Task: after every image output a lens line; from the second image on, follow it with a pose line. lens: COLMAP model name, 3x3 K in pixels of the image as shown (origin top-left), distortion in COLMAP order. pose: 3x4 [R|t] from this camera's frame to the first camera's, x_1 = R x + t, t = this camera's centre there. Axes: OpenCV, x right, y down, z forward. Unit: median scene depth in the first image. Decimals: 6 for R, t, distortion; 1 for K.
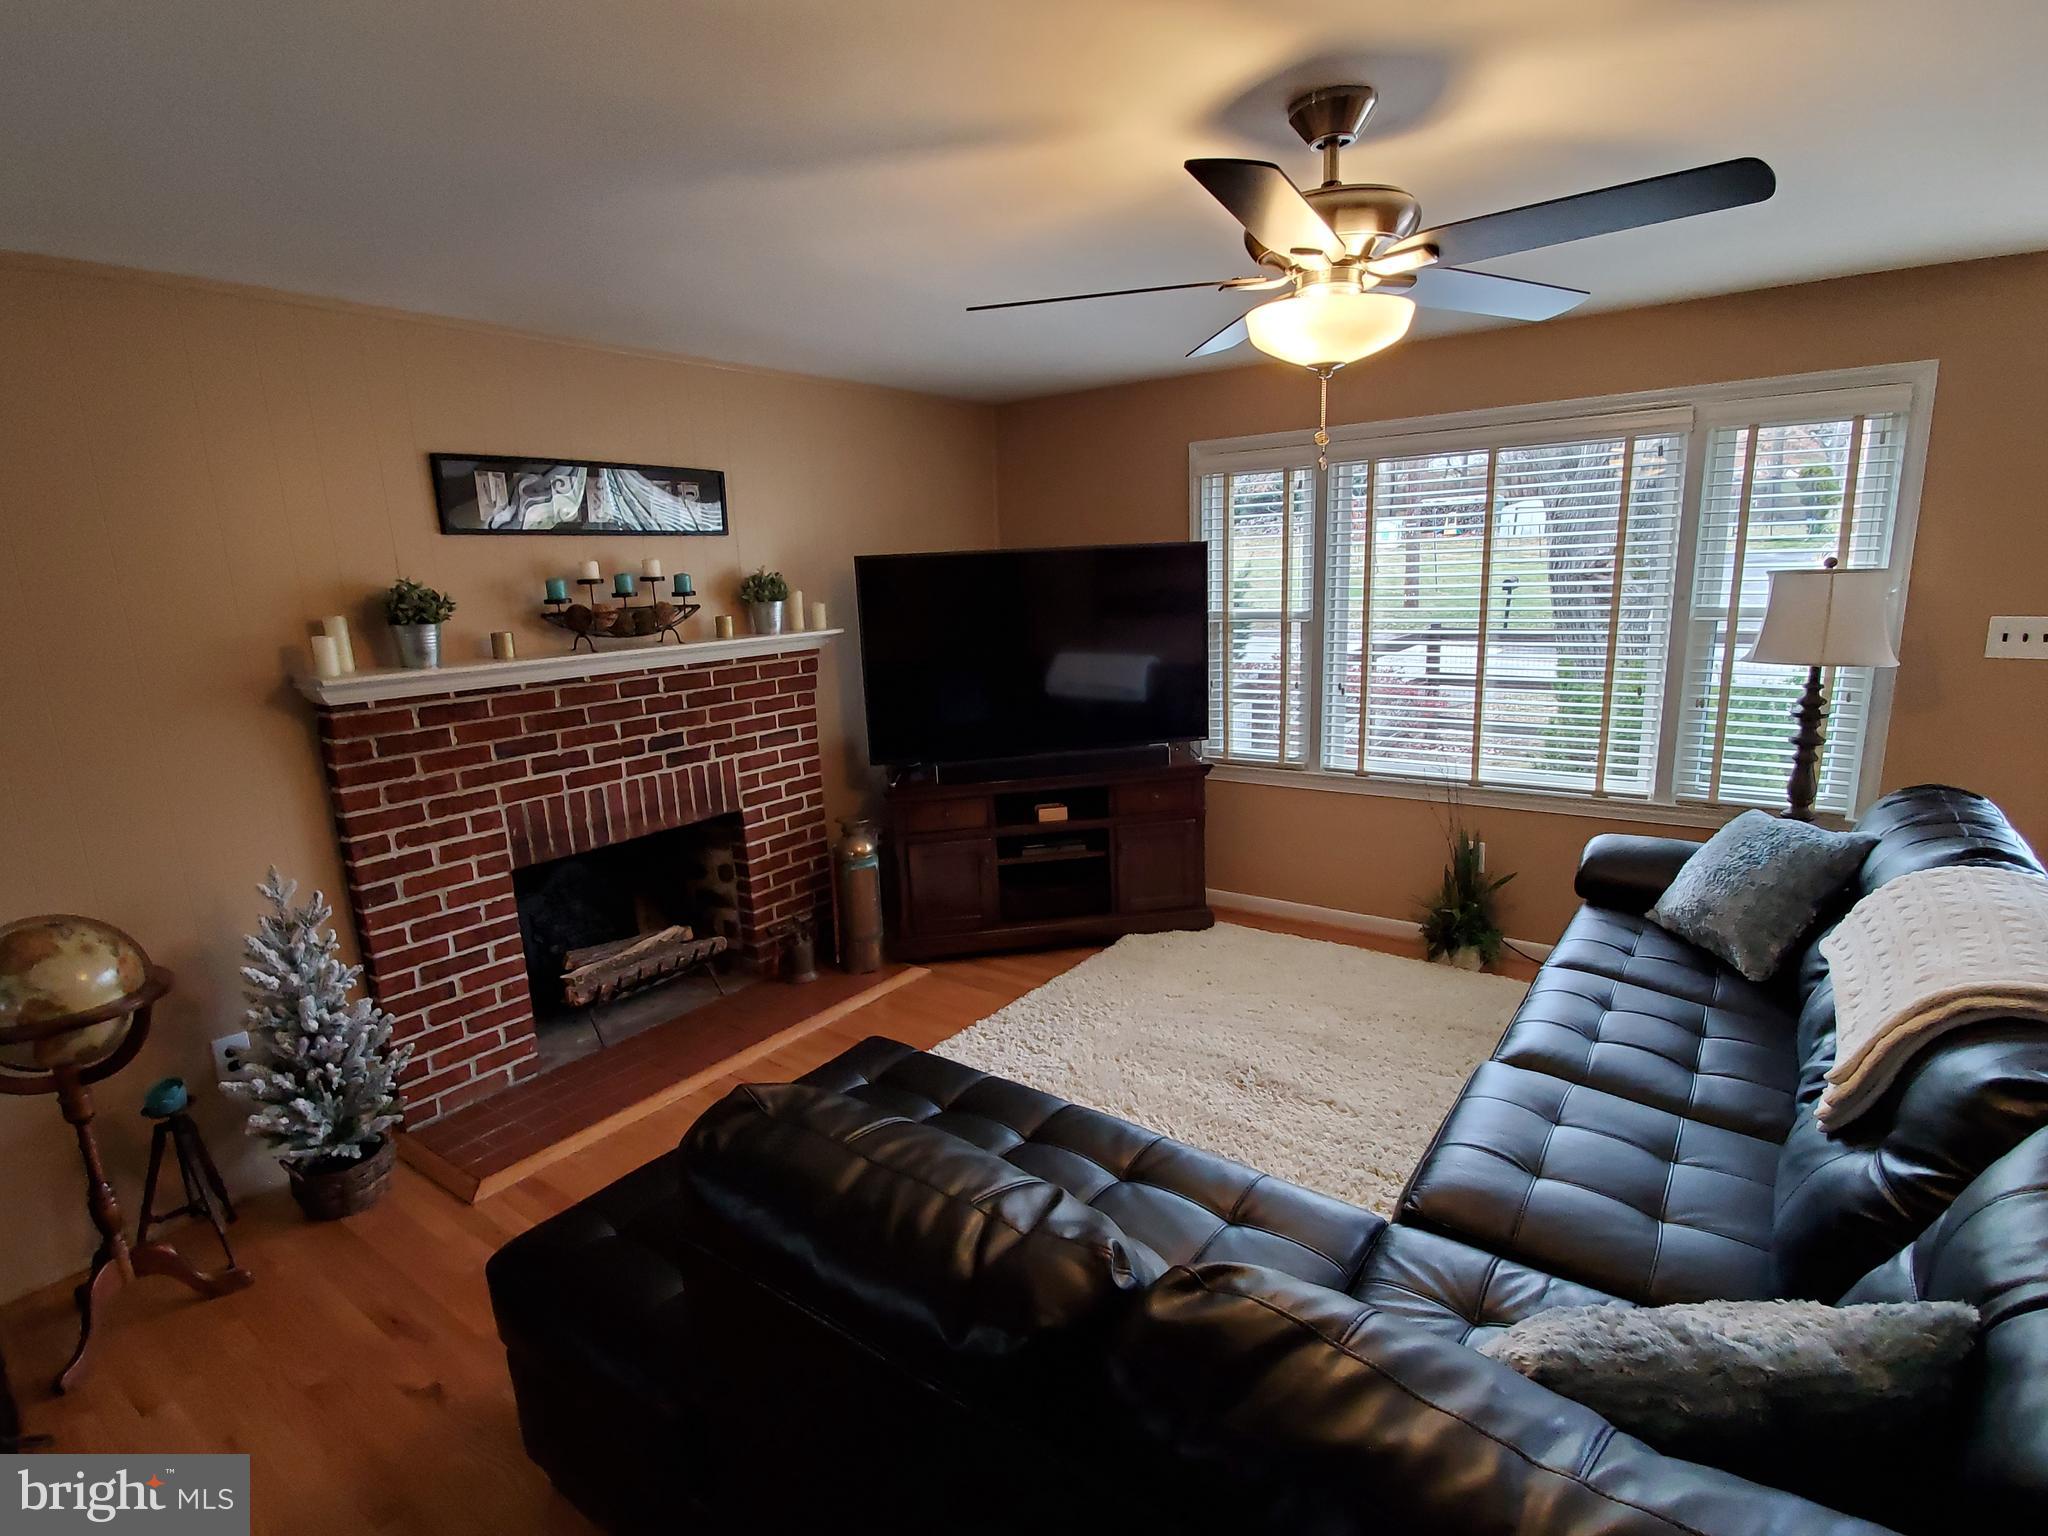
lens RADIAL K [[1013.4, 0, 1024.0], [0, 1013.4, 768.0], [0, 0, 1]] dist [0.001614, -0.000216]
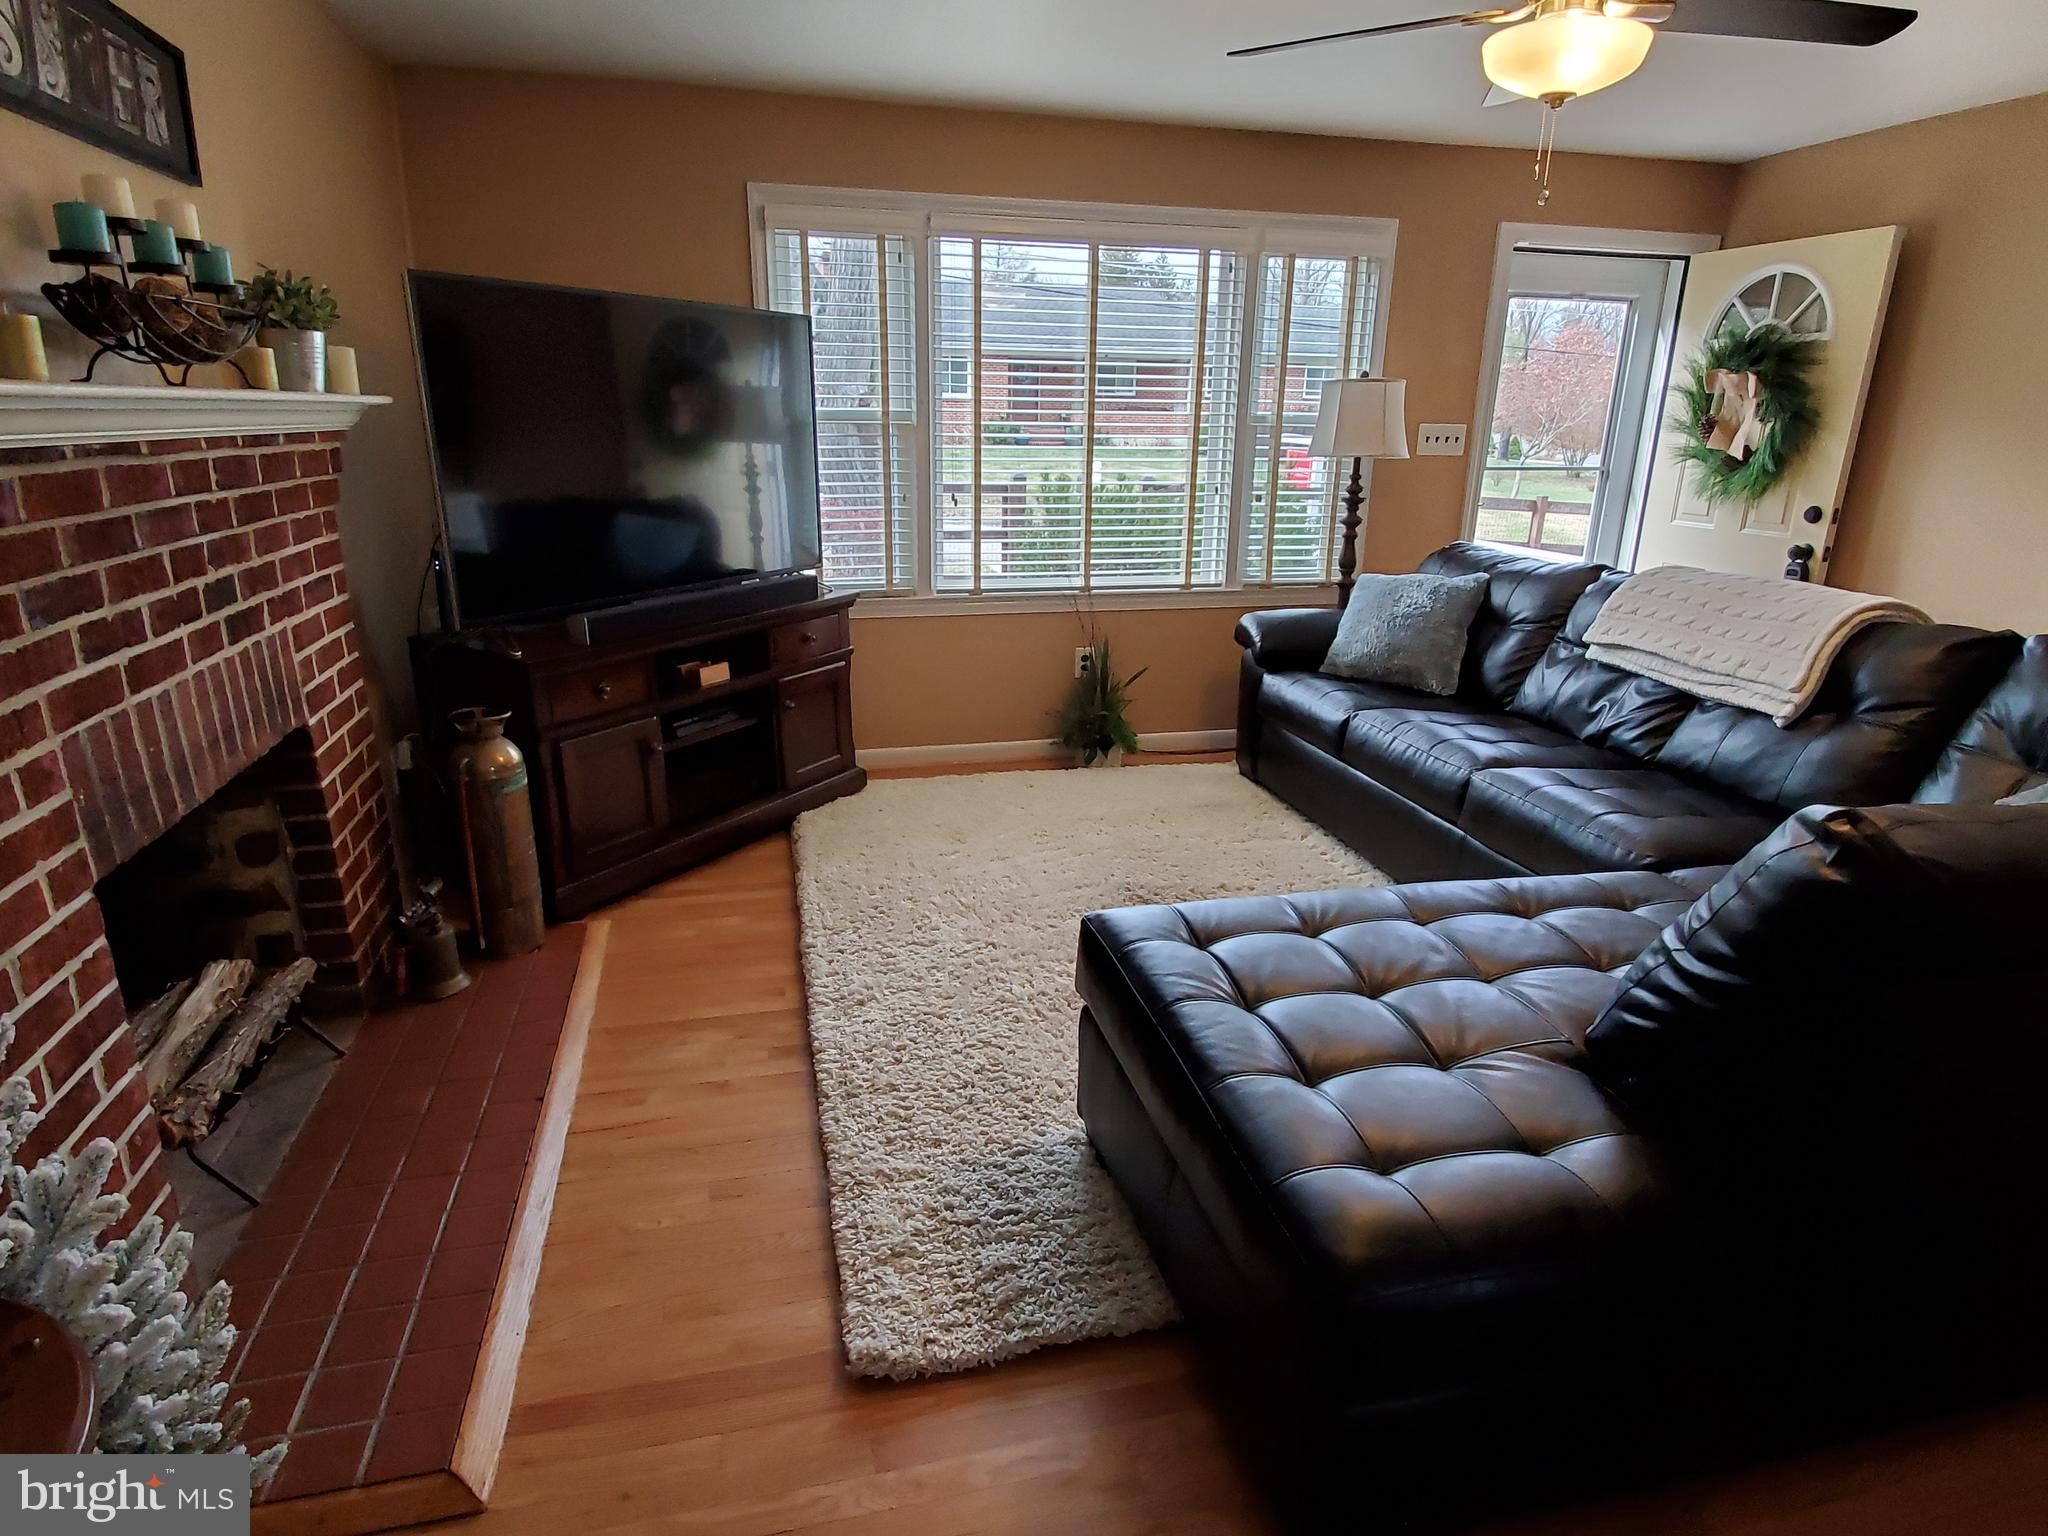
lens RADIAL K [[1139.0, 0, 1024.0], [0, 1139.0, 768.0], [0, 0, 1]] dist [0.007689, 0.000049]
pose [[0.647144, -0.182499, 0.740201, -0.566218], [0.112885, 0.983161, 0.143708, 0.024081], [-0.753964, -0.009442, 0.656848, 0.351094]]
